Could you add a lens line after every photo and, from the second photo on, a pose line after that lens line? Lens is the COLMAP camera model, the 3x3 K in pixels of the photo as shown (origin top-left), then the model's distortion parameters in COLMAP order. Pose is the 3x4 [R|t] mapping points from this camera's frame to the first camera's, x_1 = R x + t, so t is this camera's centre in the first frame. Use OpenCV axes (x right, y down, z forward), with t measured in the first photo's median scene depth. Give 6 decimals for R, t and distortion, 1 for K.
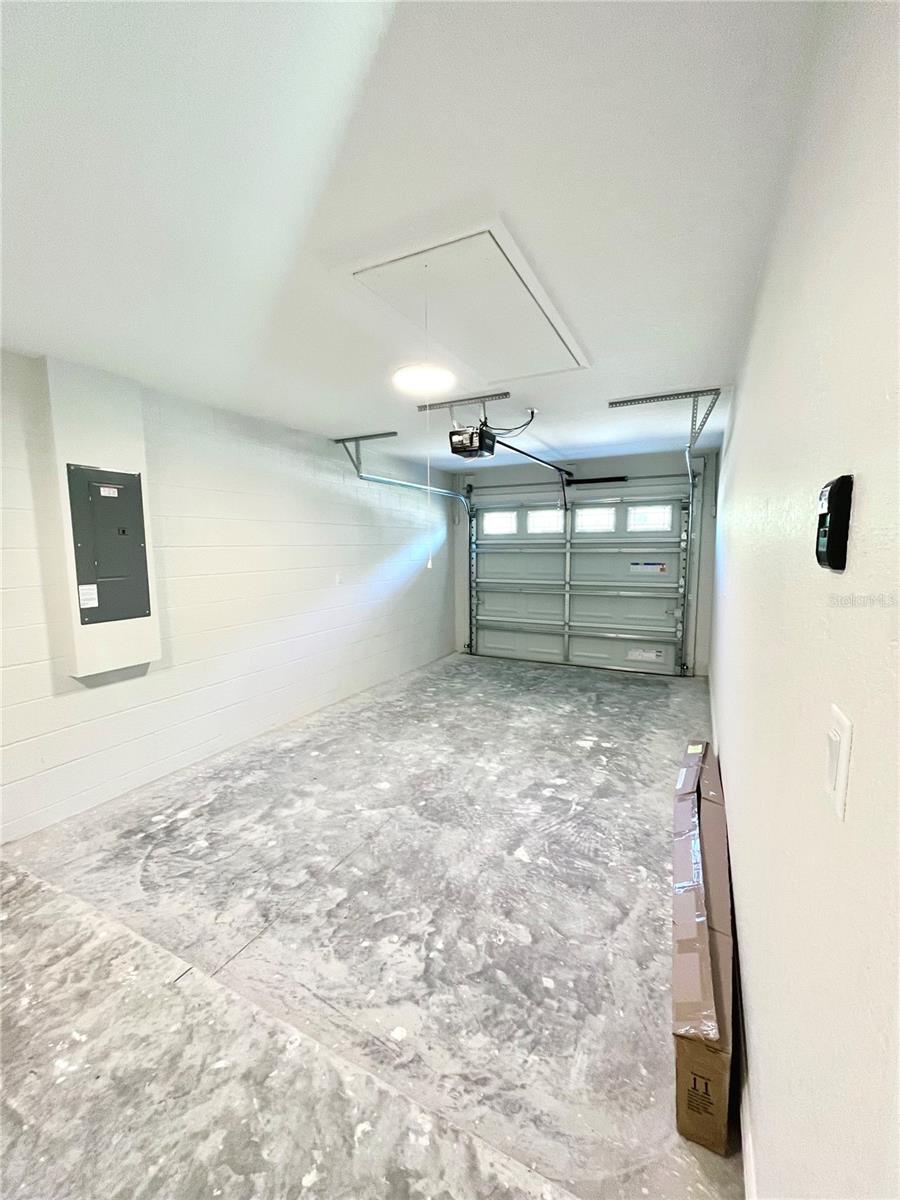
lens RADIAL K [[483.0, 0, 449.9], [0, 483.0, 601.3], [0, 0, 1]] dist [-0.002513, 0.000158]
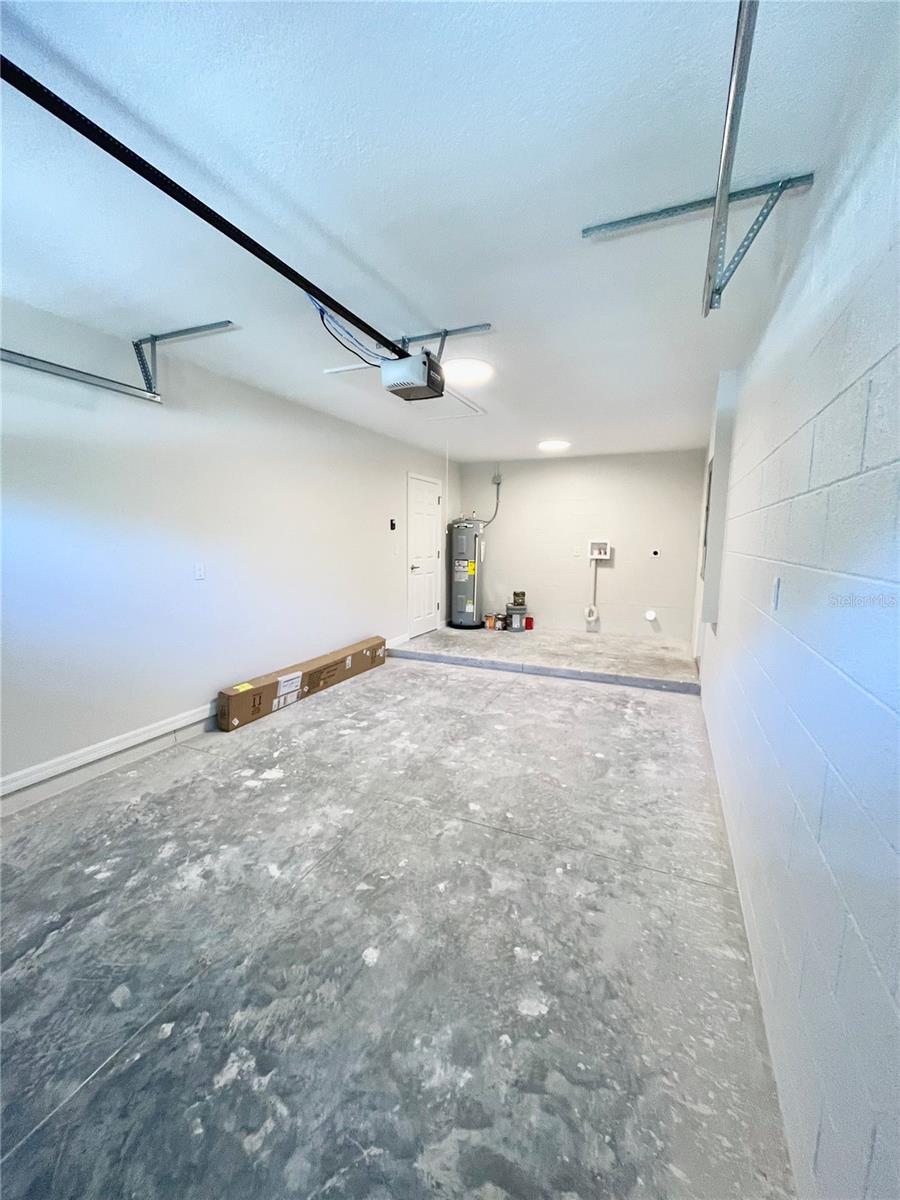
lens RADIAL K [[483.0, 0, 450.9], [0, 483.0, 600.2], [0, 0, 1]] dist [-0.002513, 0.000158]
pose [[-0.998698, 0.008886, -0.050224, 0.033917], [-0.003479, 0.970546, 0.240891, -0.176926], [0.050885, 0.240752, -0.969252, 1.845497]]
